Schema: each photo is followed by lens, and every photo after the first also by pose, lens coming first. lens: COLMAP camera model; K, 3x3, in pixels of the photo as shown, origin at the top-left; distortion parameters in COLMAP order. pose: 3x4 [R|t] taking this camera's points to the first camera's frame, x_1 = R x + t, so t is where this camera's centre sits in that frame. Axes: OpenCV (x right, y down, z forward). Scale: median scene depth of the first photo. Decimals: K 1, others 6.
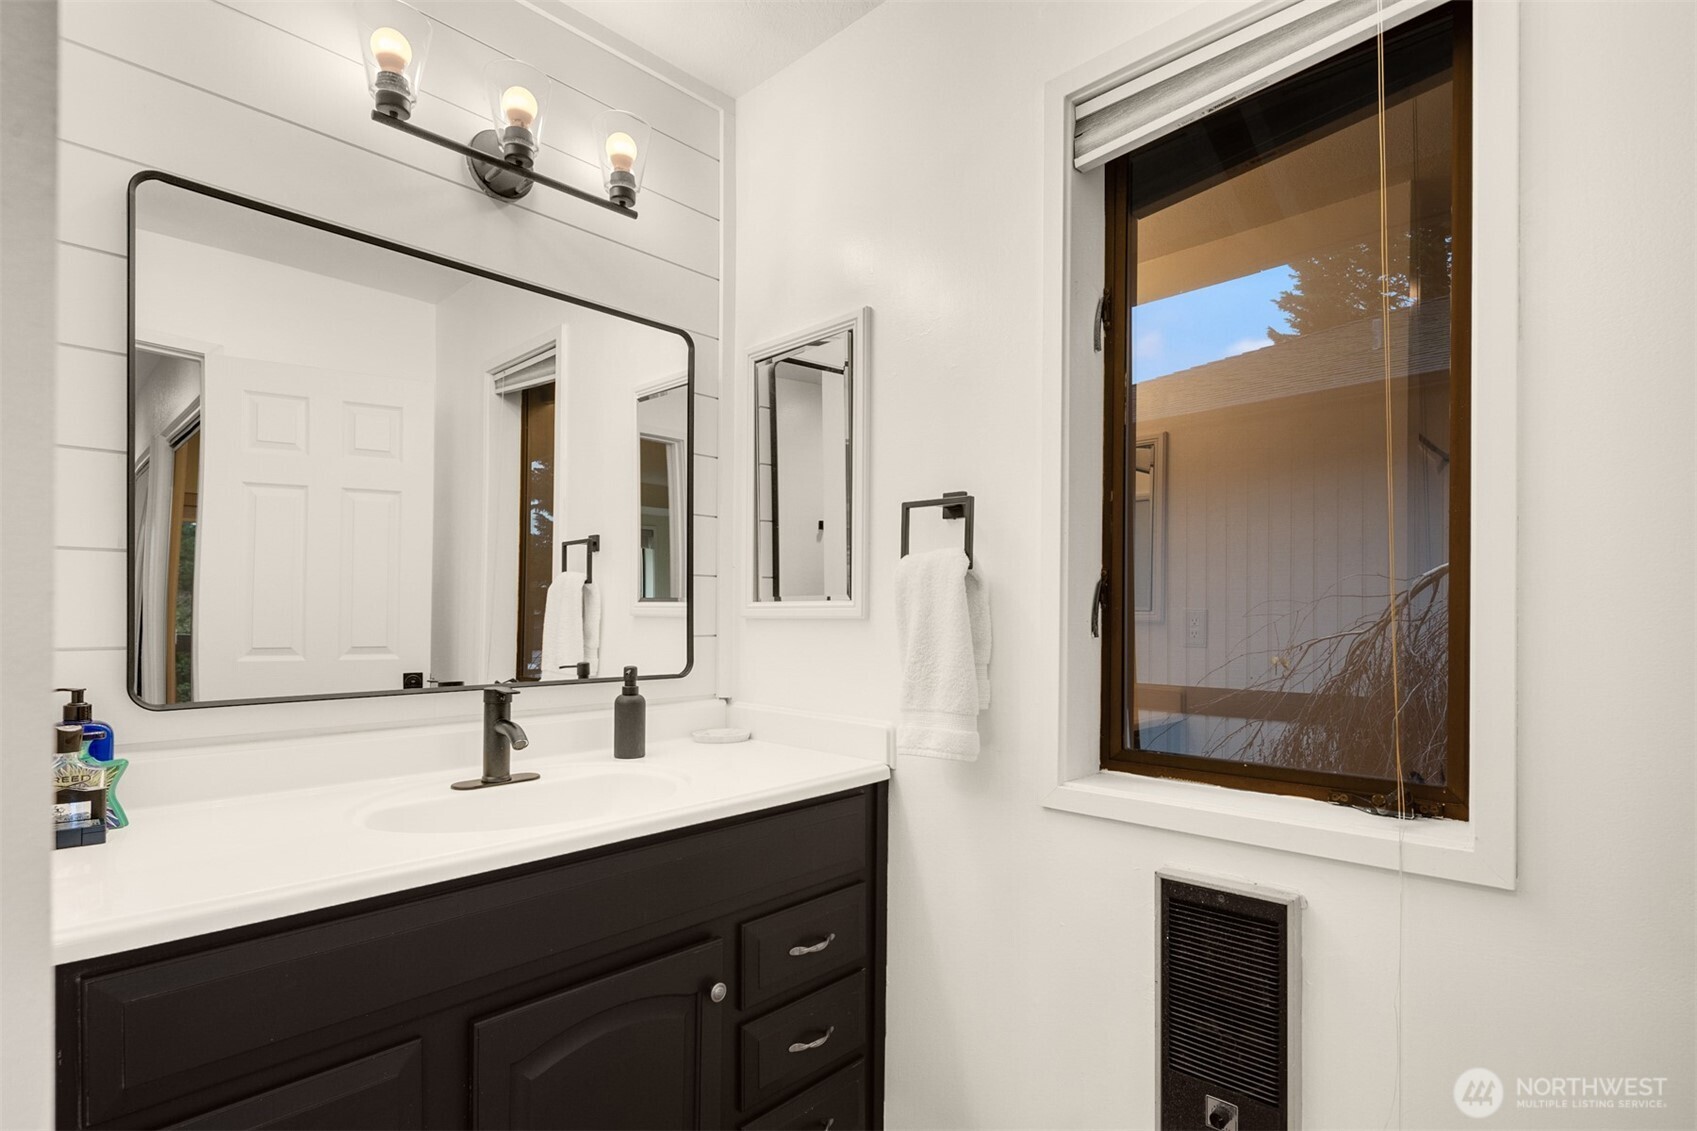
lens RADIAL K [[818.4, 0, 836.8], [0, 818.4, 610.4], [0, 0, 1]] dist [0.006937, -0.004781]
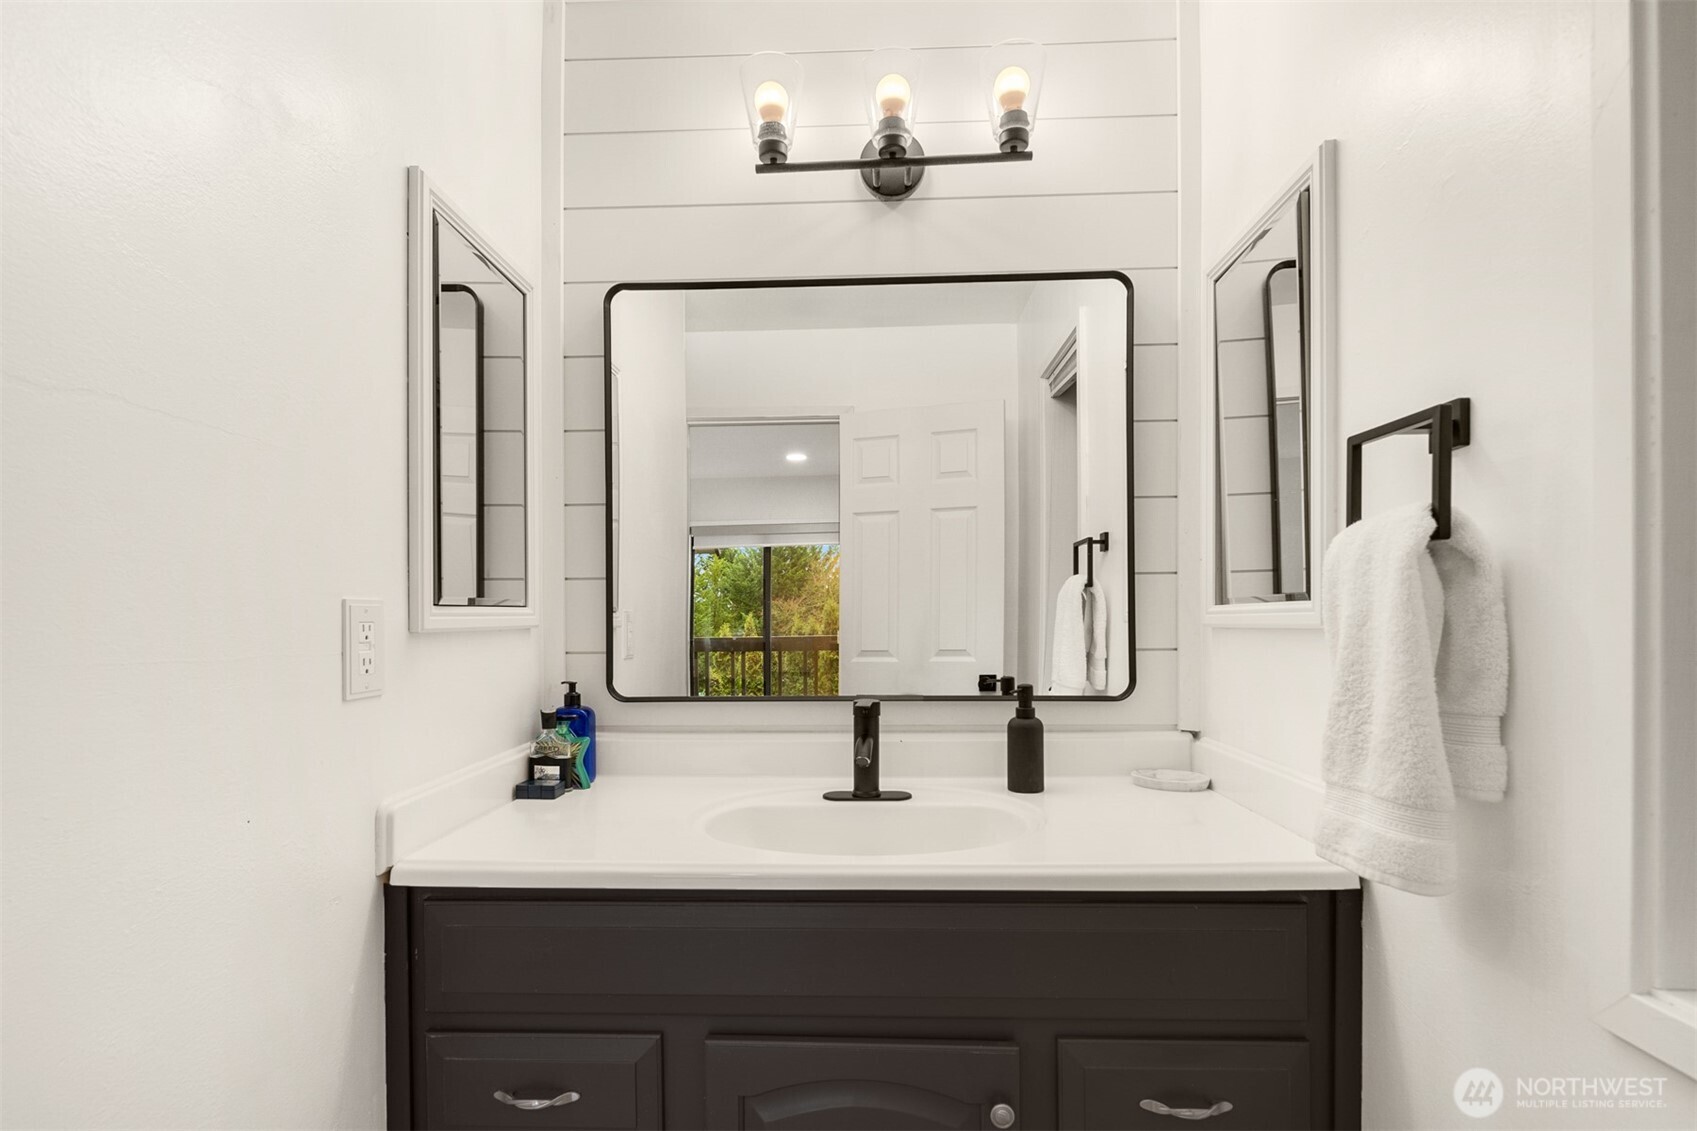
lens RADIAL K [[818.4, 0, 843.5], [0, 818.4, 611.7], [0, 0, 1]] dist [0.006937, -0.004781]
pose [[0.665460, -0.014790, -0.746287, 0.271881], [0.012474, 0.999884, -0.008693, -0.002311], [0.746330, -0.003525, 0.665567, 0.303603]]
